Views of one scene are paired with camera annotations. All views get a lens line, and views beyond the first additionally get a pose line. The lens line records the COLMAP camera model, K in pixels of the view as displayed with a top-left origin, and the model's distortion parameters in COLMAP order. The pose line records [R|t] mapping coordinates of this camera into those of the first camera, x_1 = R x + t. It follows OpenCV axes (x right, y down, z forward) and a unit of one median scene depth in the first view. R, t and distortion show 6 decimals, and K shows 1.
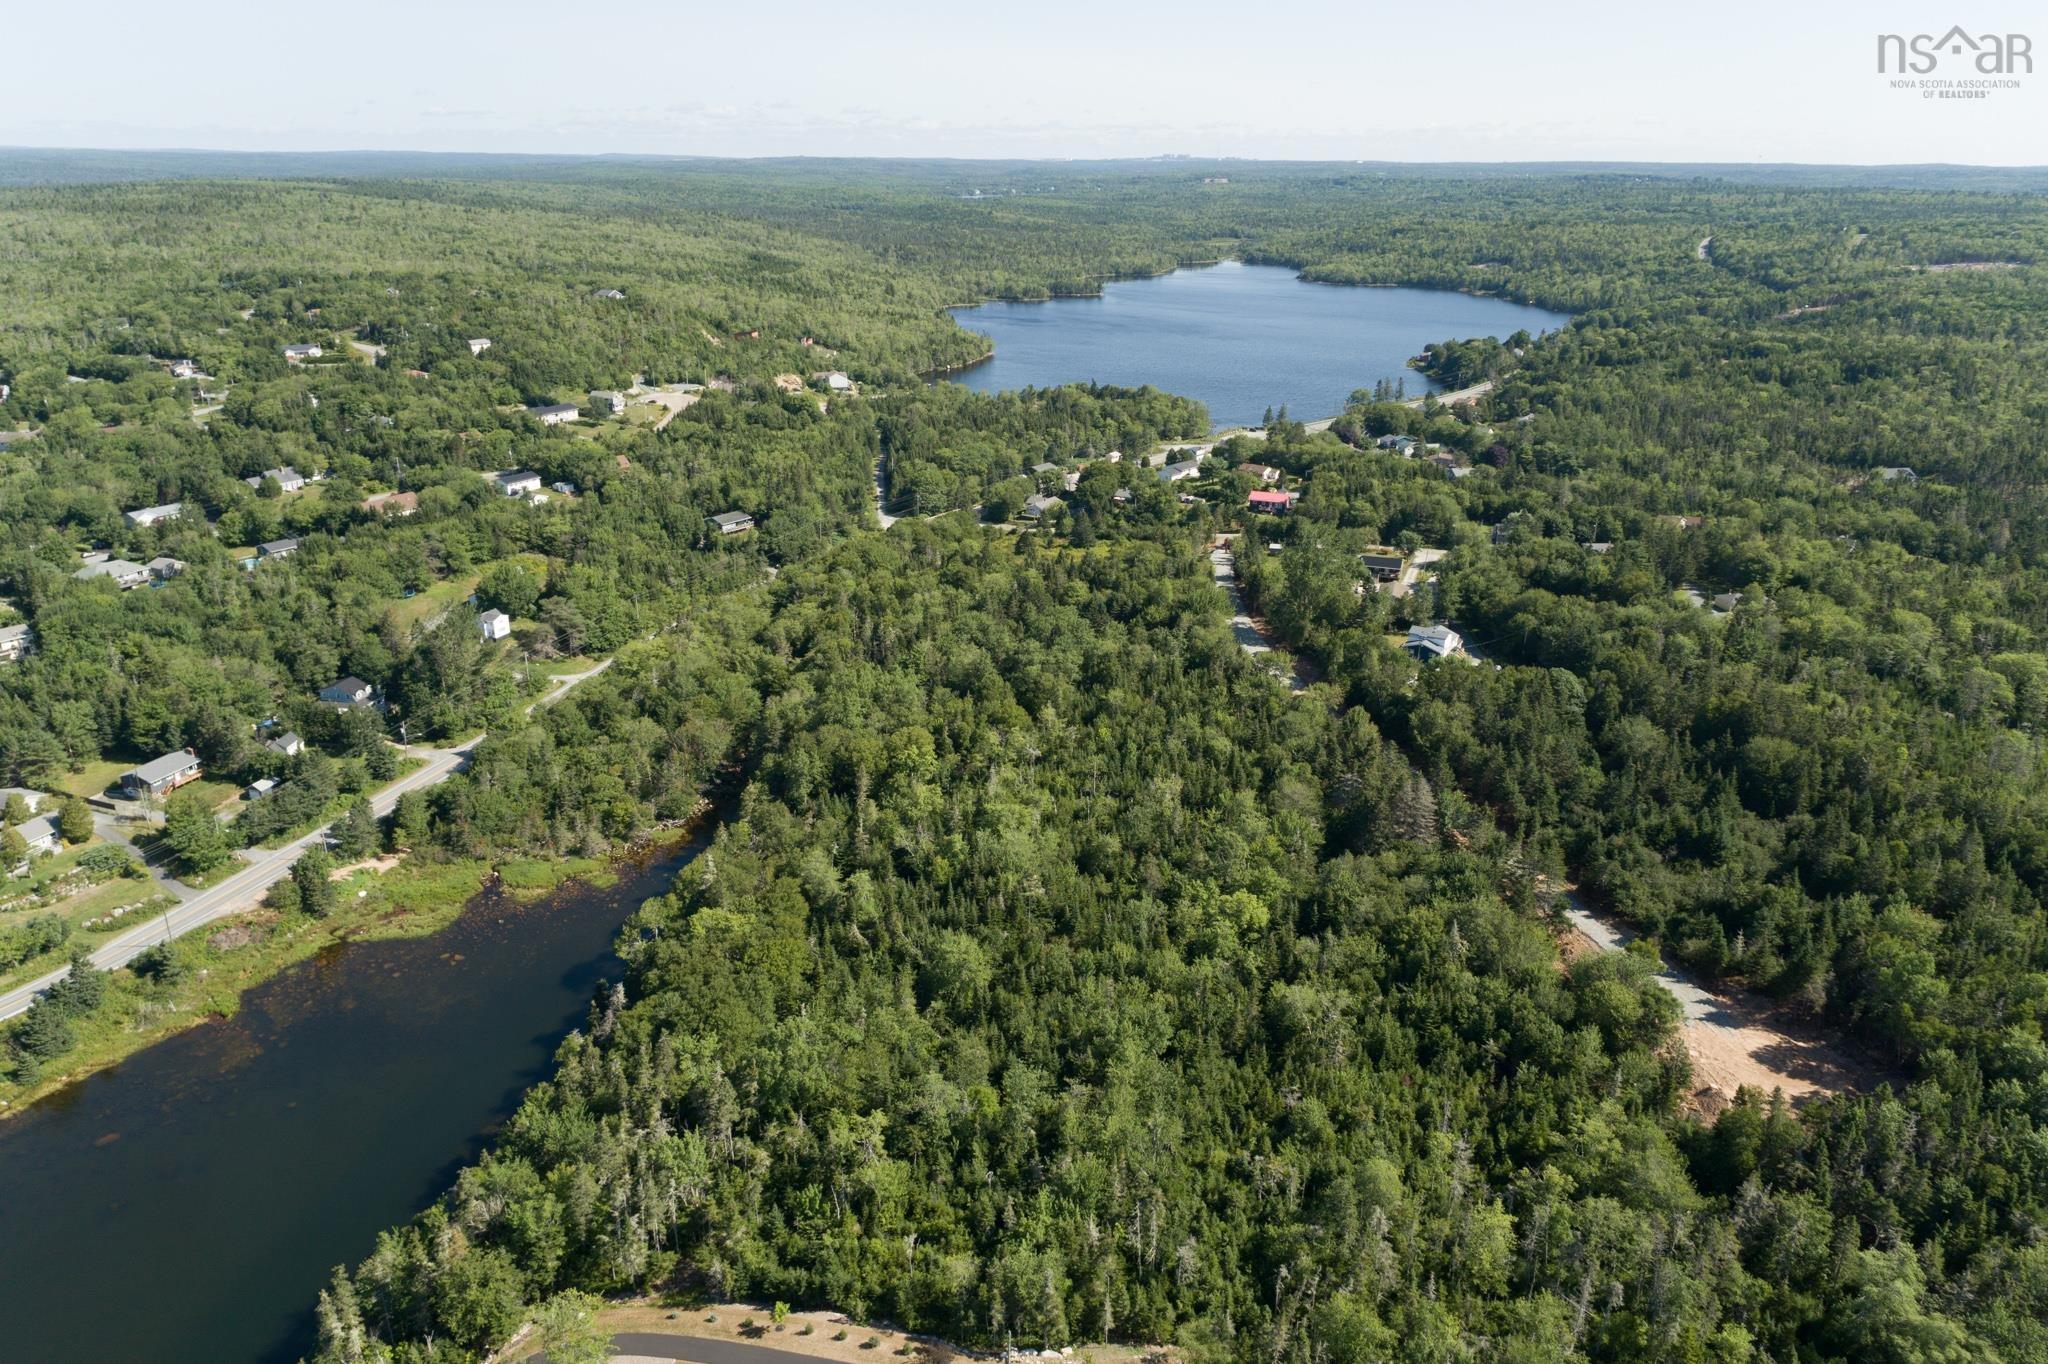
lens RADIAL K [[1410.4, 0, 1009.9], [0, 1410.4, 672.5], [0, 0, 1]] dist [-0.001263, 0.010365]
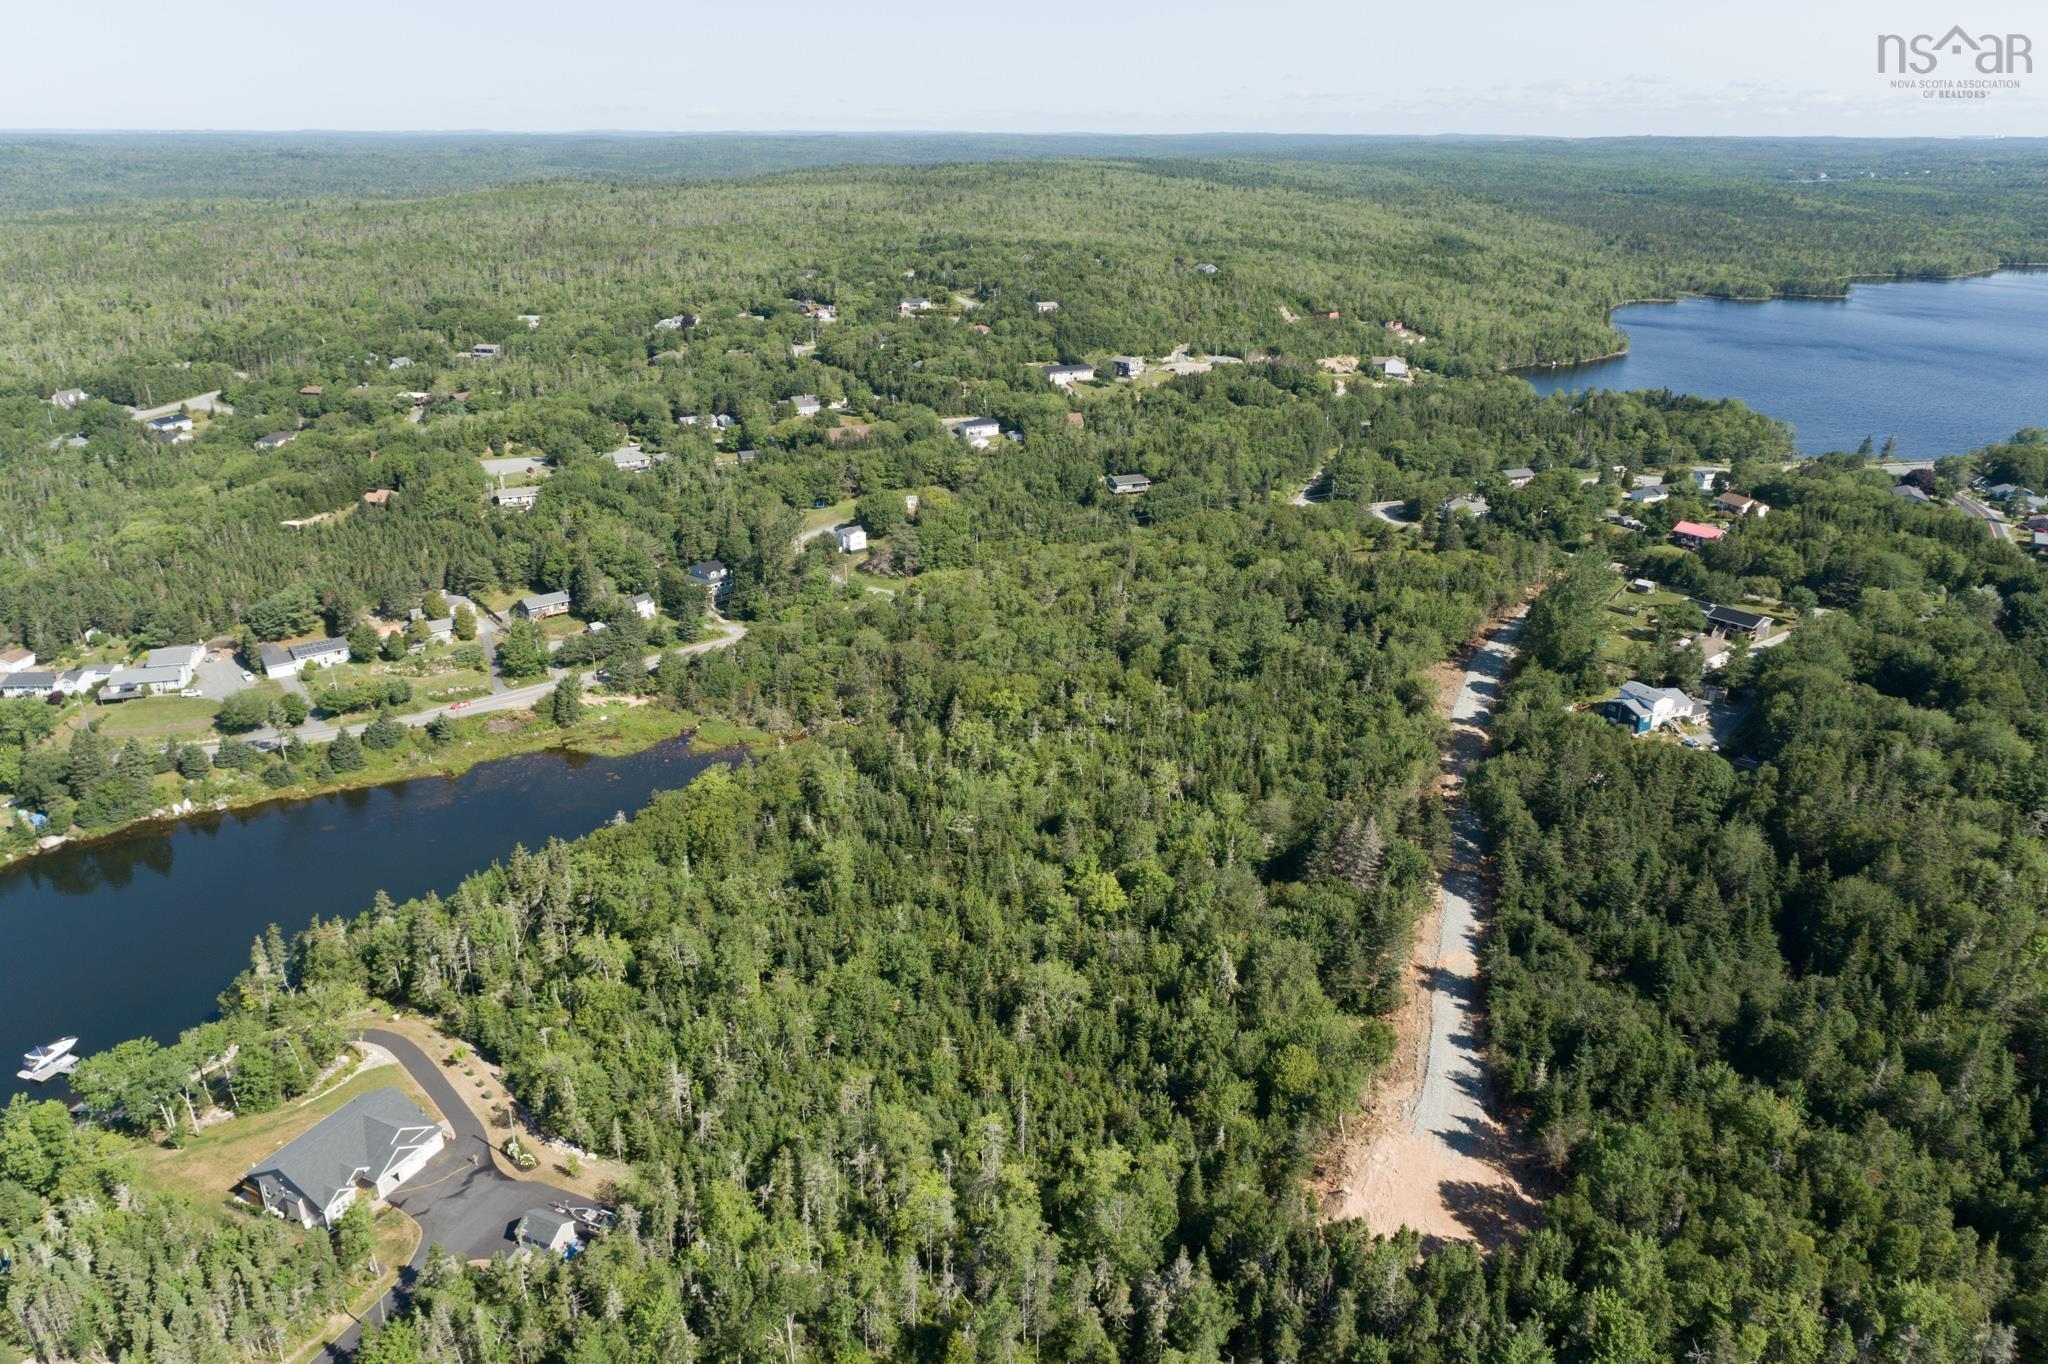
lens RADIAL K [[1410.4, 0, 1009.9], [0, 1410.4, 672.5], [0, 0, 1]] dist [-0.001263, 0.010365]
pose [[0.846581, 0.186717, -0.498436, 0.403307], [-0.180700, 0.981656, 0.060819, -0.022933], [0.500648, 0.038579, 0.864791, 0.069248]]
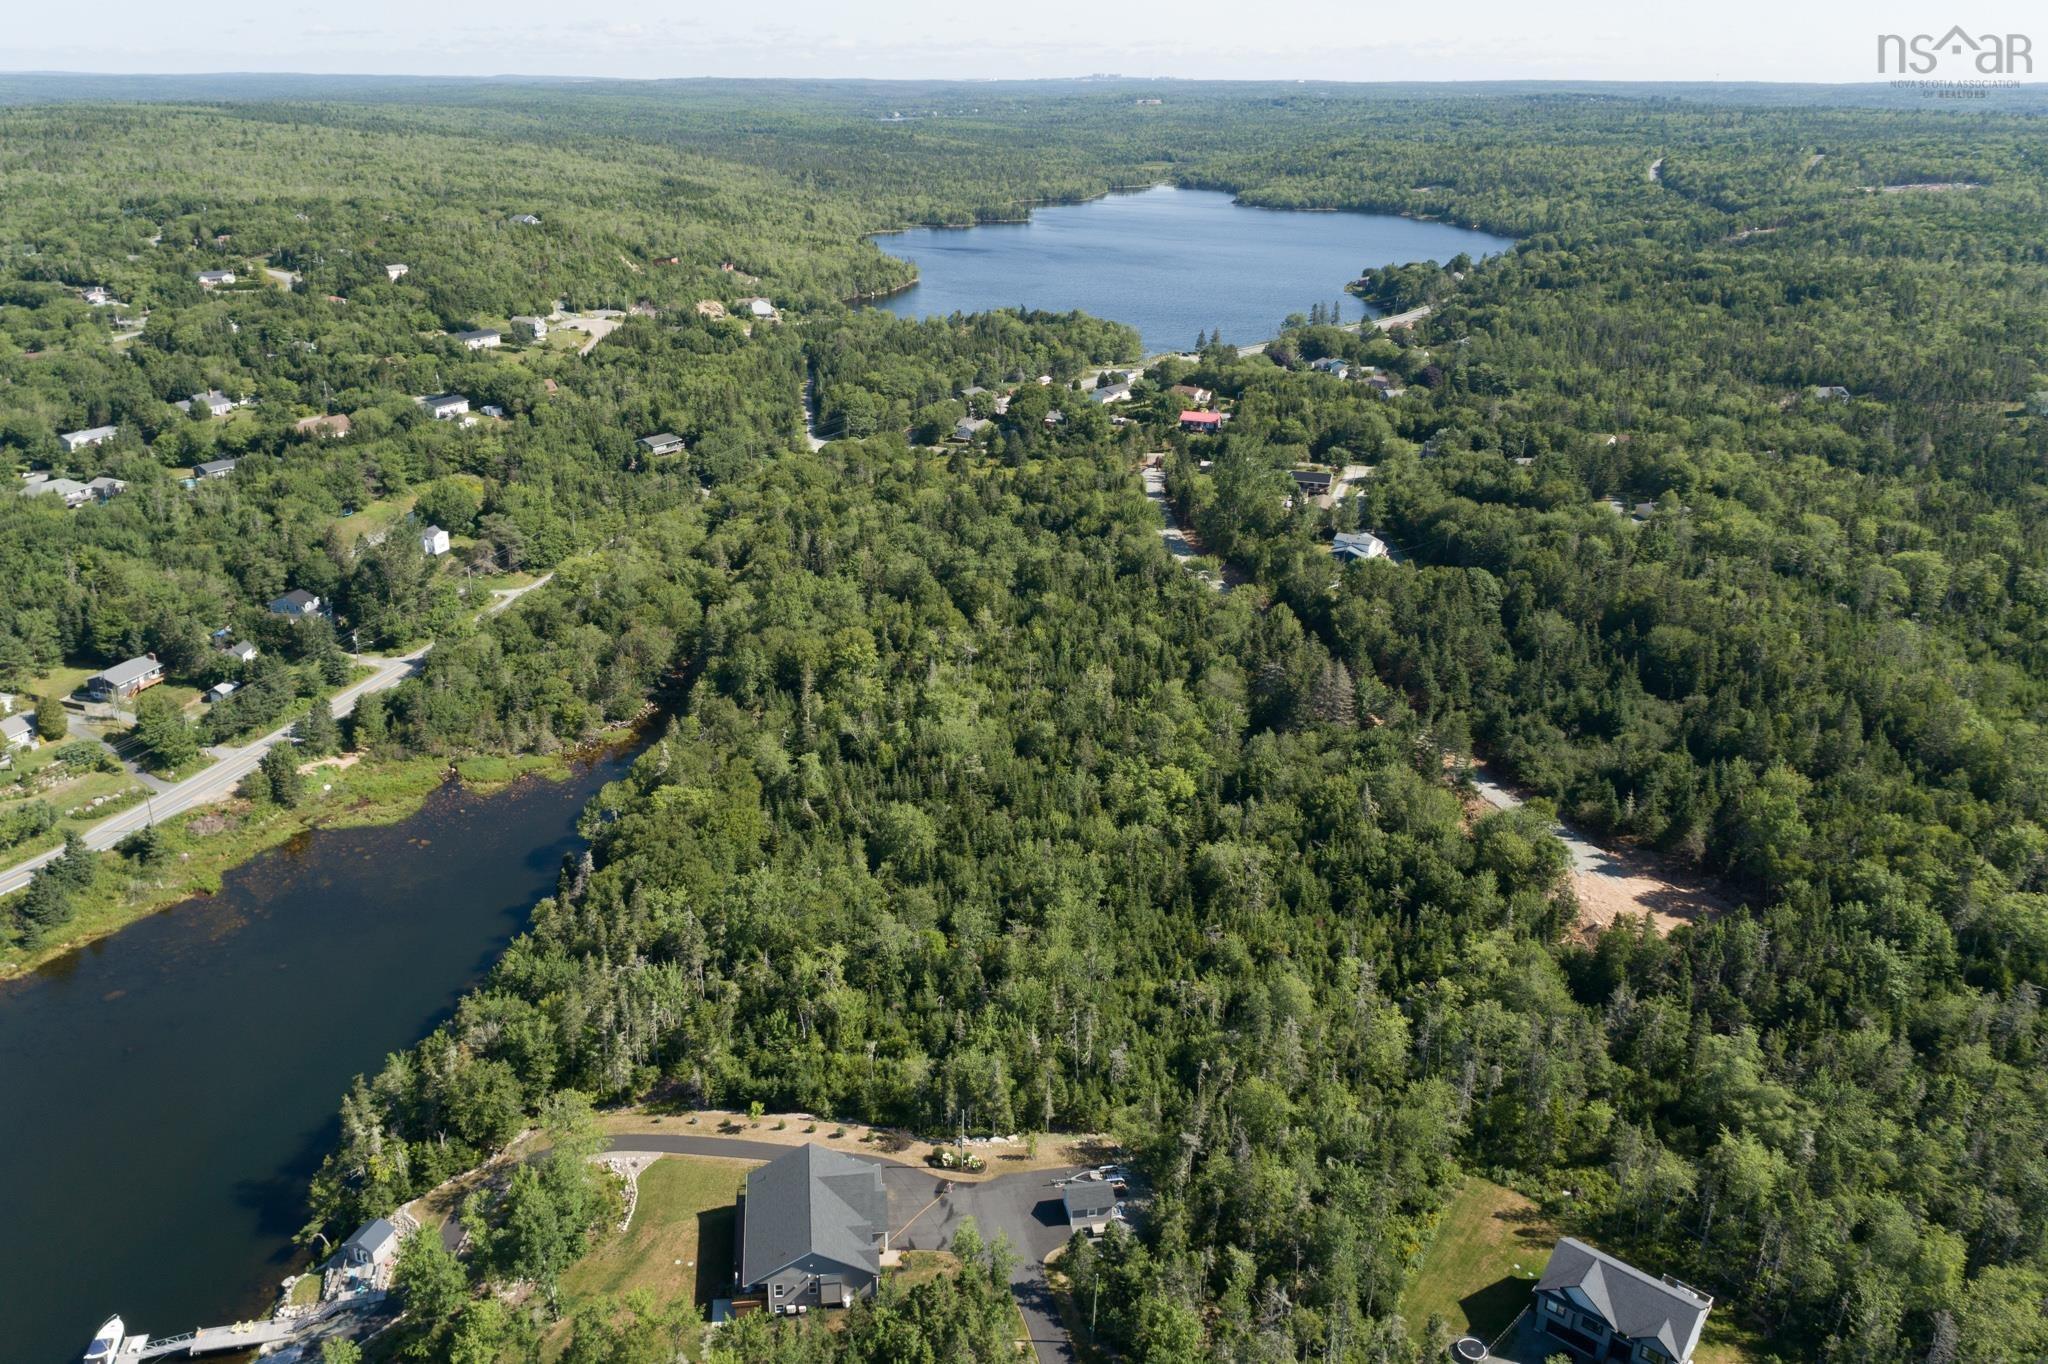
lens RADIAL K [[1505.5, 0, 942.1], [0, 1505.5, 630.8], [0, 0, 1]] dist [-0.003273, 0.013016]
pose [[0.999963, -0.005558, 0.006548, -0.010286], [0.005545, 0.999983, 0.002013, 0.035212], [-0.006559, -0.001977, 0.999977, -0.095443]]
